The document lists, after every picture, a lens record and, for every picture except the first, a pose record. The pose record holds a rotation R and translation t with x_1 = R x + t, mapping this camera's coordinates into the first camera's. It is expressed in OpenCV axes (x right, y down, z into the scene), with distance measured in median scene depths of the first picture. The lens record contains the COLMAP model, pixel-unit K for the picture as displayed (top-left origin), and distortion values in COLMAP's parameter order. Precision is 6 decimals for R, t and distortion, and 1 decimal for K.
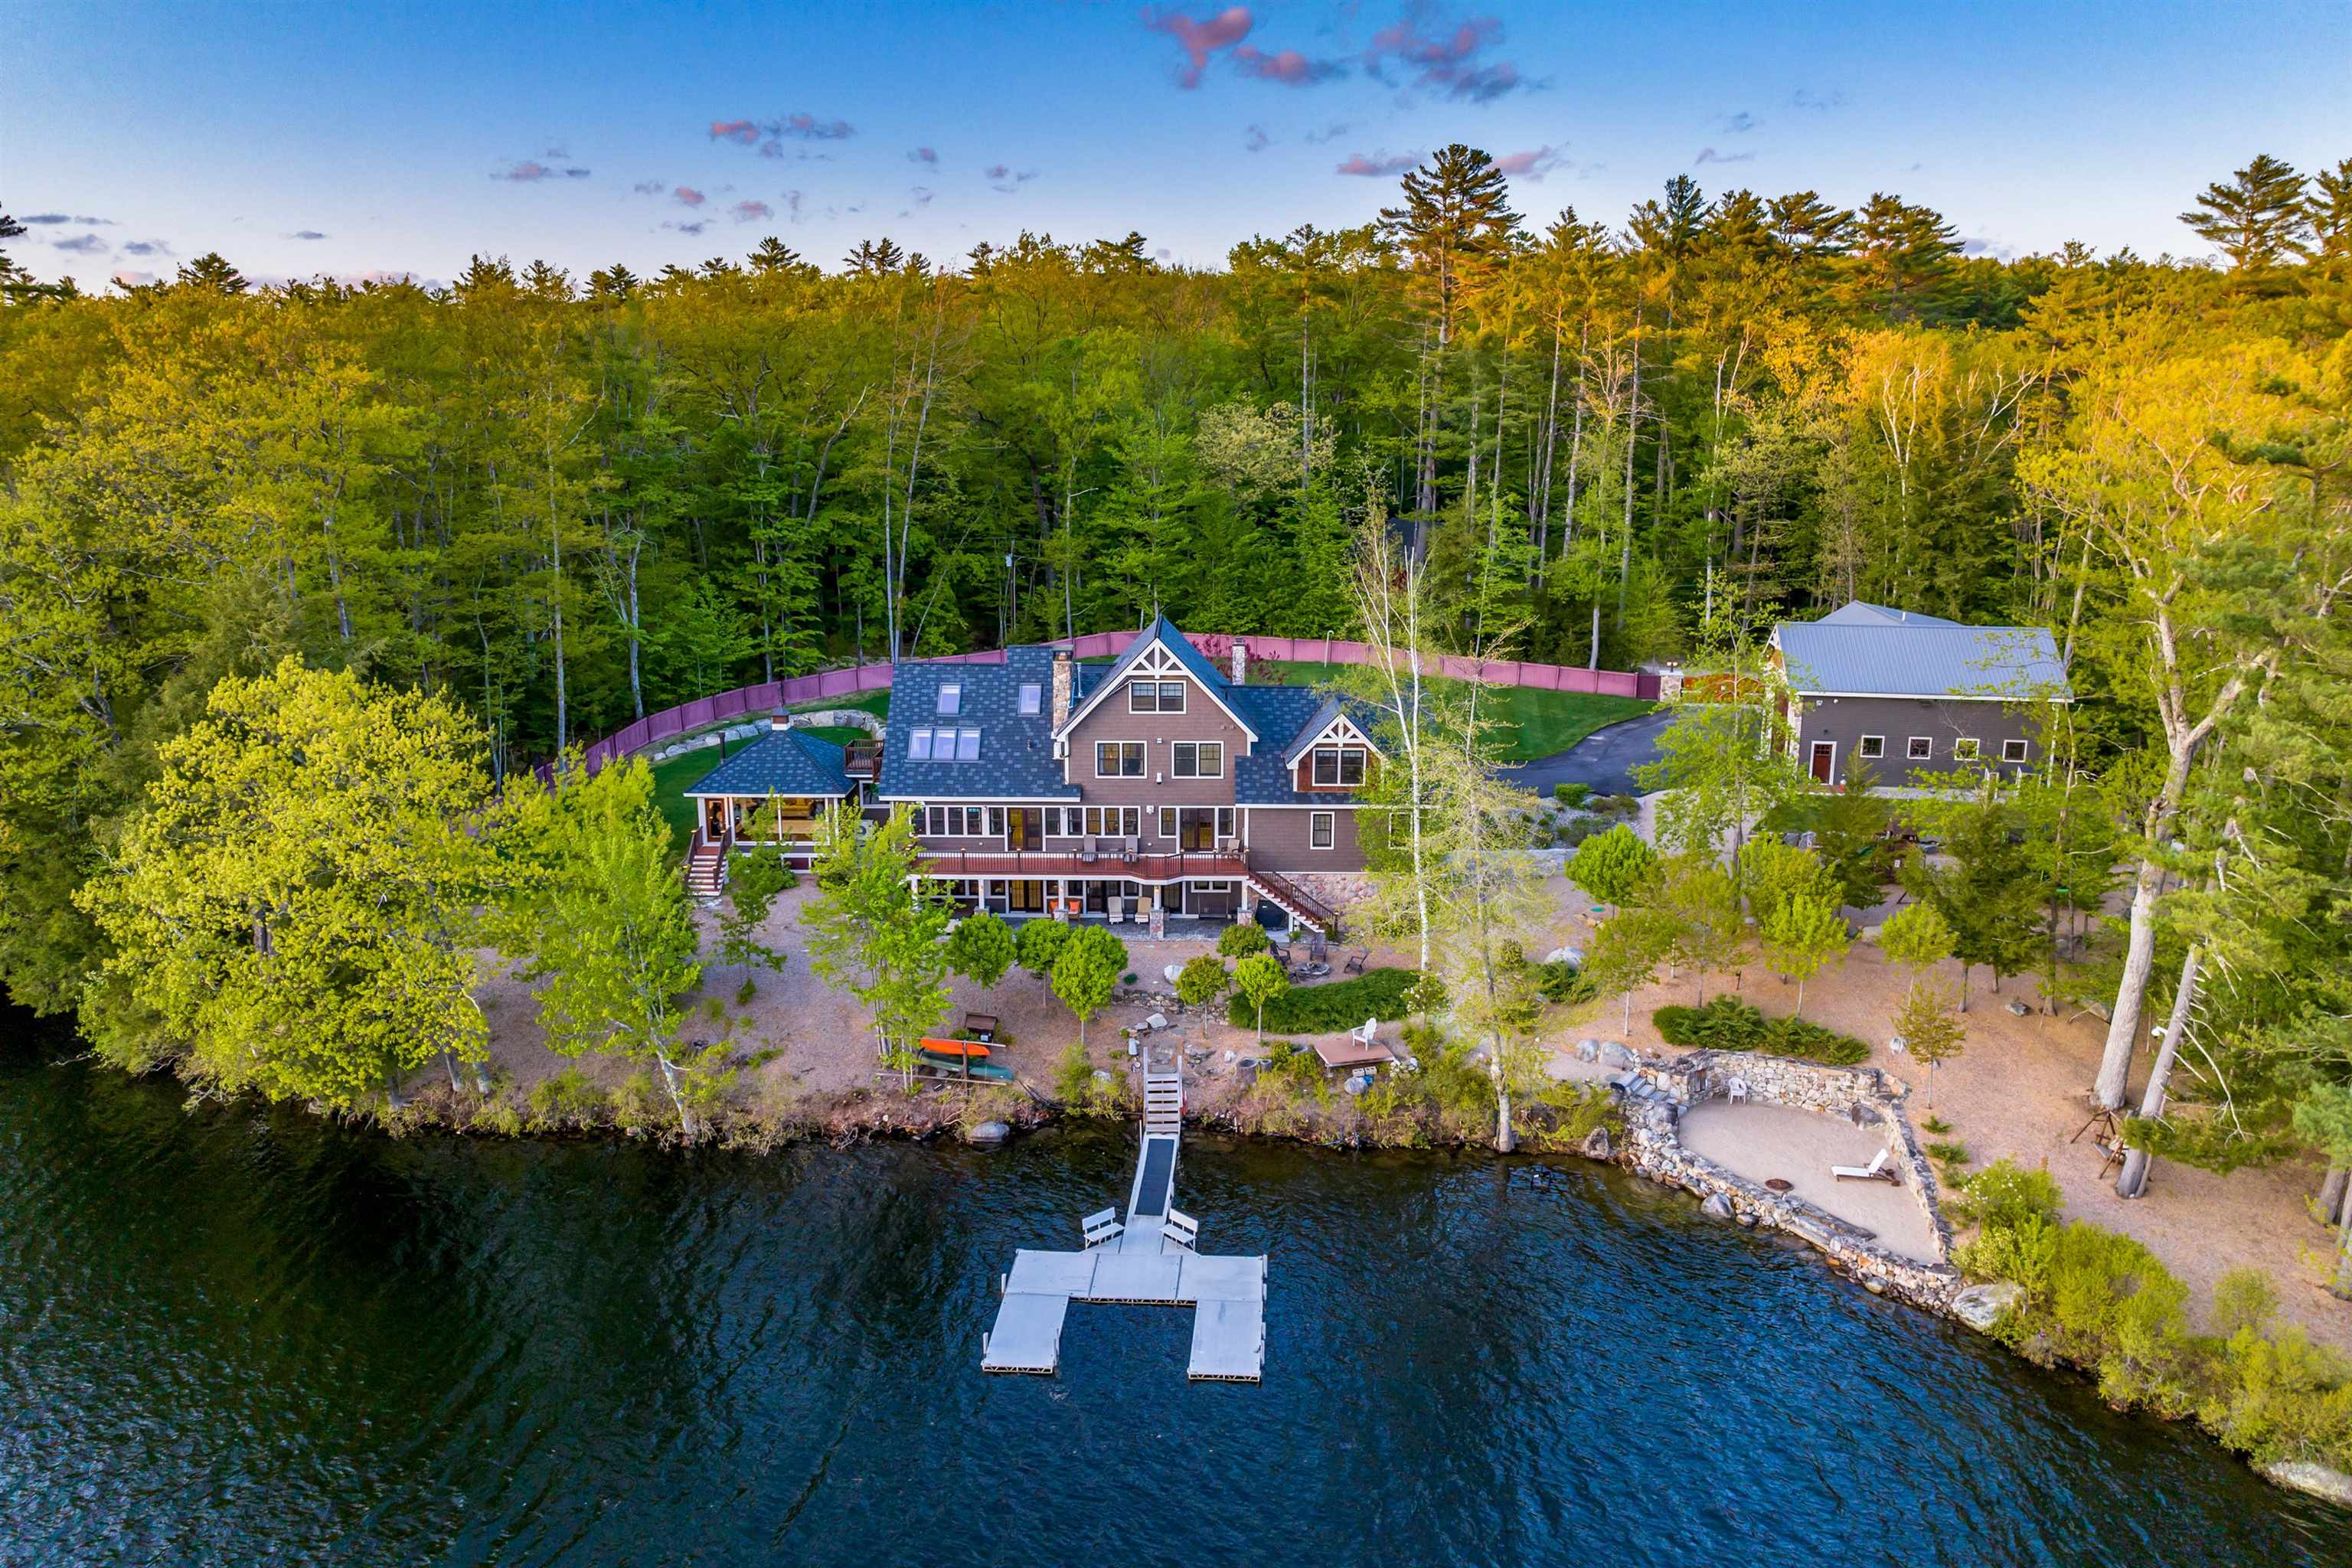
lens RADIAL K [[1696.9, 0, 1176.0], [0, 1696.9, 784.0], [0, 0, 1]] dist [-0.045308, 0.006929]
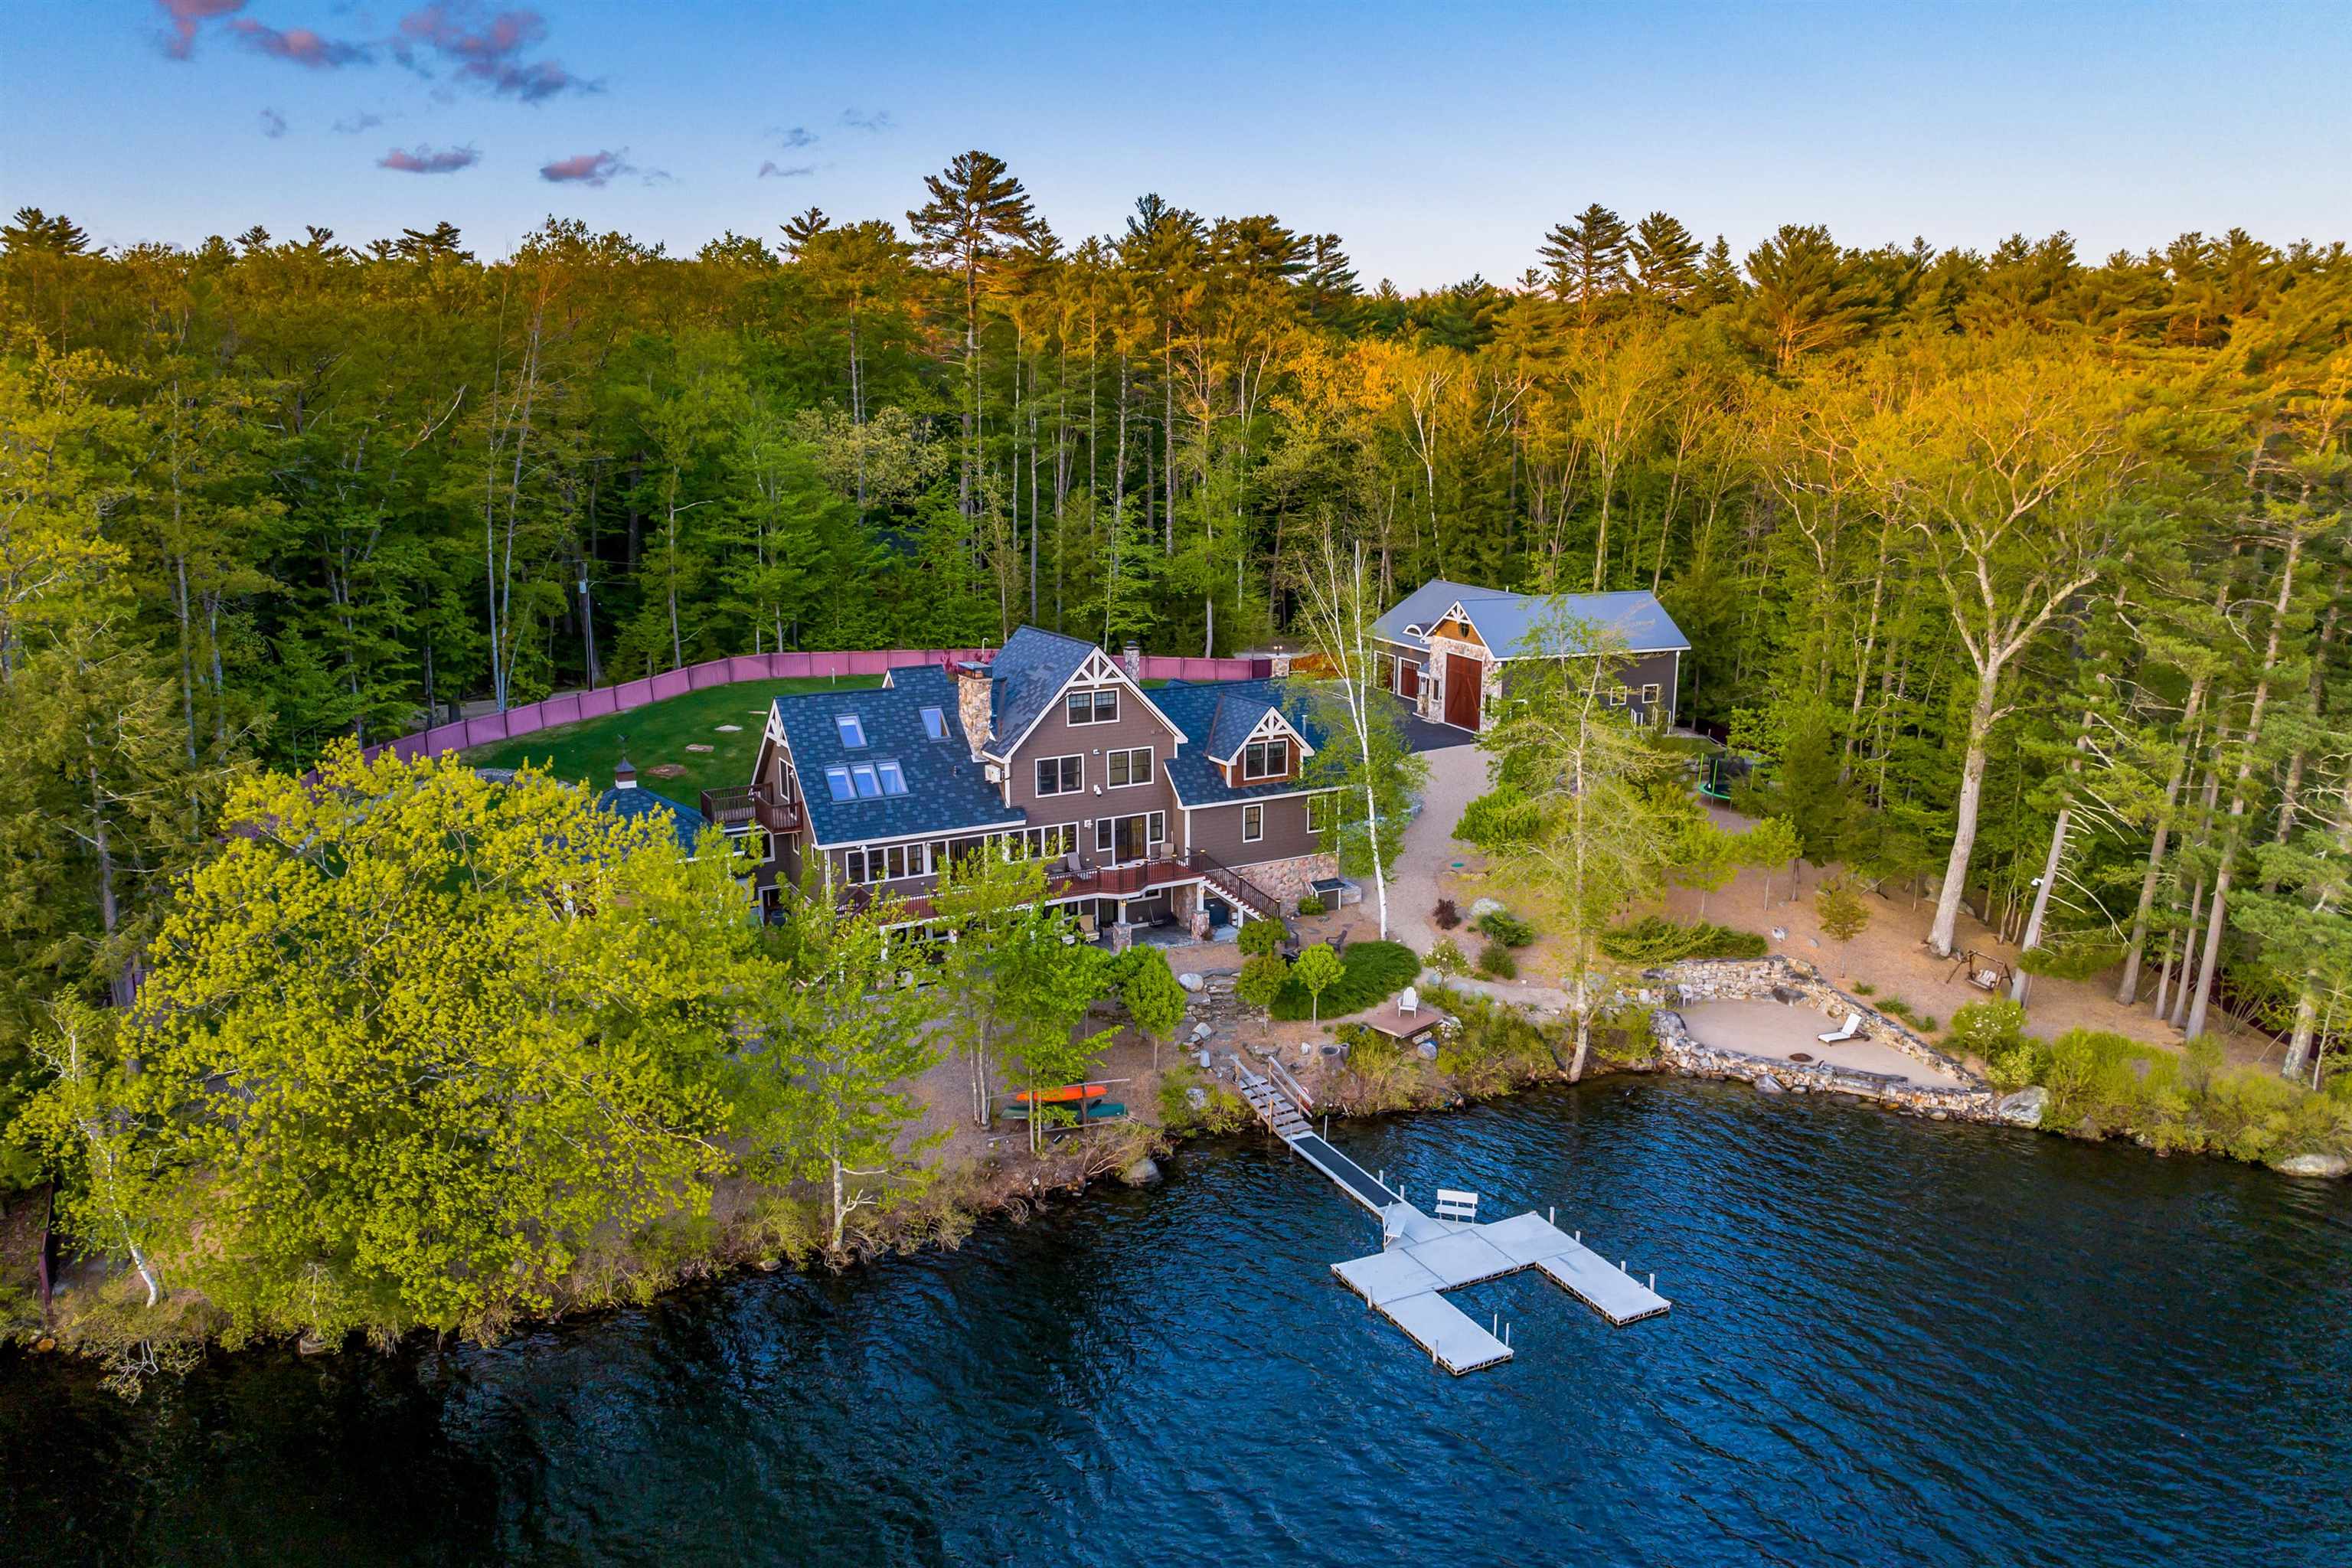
lens RADIAL K [[1696.9, 0, 1176.0], [0, 1696.9, 784.0], [0, 0, 1]] dist [-0.045308, 0.006929]
pose [[0.859719, -0.109104, 0.498978, -0.460625], [0.112314, 0.993390, 0.023697, -0.025315], [-0.498265, 0.035670, 0.866291, 0.137958]]
